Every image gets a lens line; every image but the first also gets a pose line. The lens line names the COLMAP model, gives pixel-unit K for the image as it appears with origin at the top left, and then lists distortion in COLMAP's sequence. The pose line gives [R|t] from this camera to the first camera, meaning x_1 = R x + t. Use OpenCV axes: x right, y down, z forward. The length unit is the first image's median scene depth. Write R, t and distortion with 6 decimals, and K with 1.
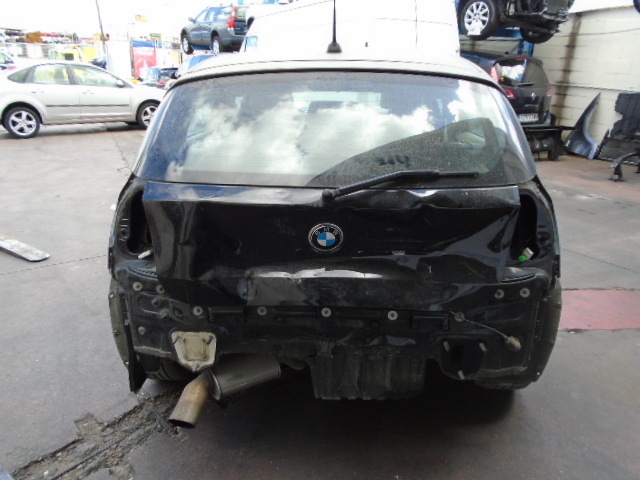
lens RADIAL K [[497.2, 0, 320.0], [0, 497.2, 240.0], [0, 0, 1]] dist [-0.014752, -0.000284]
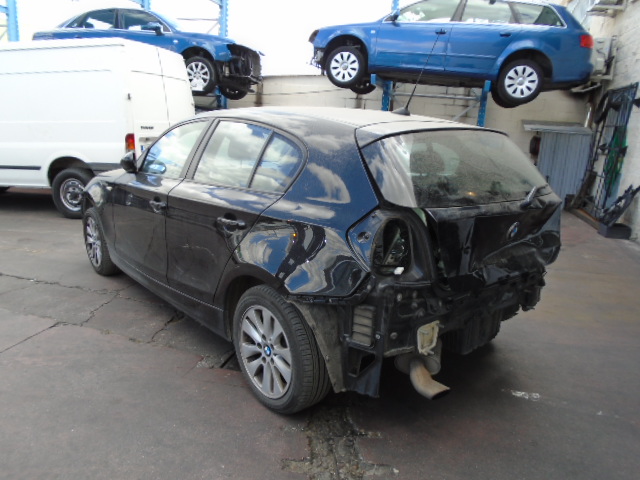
lens RADIAL K [[497.2, 0, 320.0], [0, 497.2, 240.0], [0, 0, 1]] dist [-0.014752, -0.000284]
pose [[0.734385, -0.141204, 0.663883, -1.221465], [0.201765, 0.979321, -0.014895, -0.062231], [-0.648051, 0.144887, 0.747688, 0.169498]]
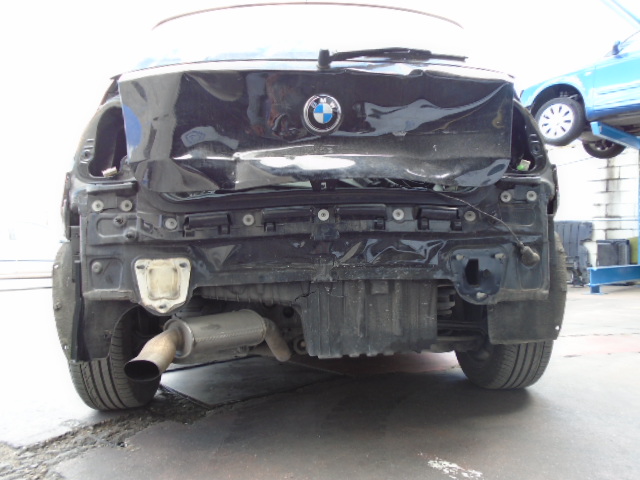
lens RADIAL K [[497.2, 0, 320.0], [0, 497.2, 240.0], [0, 0, 1]] dist [-0.014752, -0.000284]
pose [[0.992253, -0.024017, 0.121893, -0.089491], [0.065918, 0.933418, -0.352683, 0.437841], [-0.105307, 0.357986, 0.927770, 0.182395]]
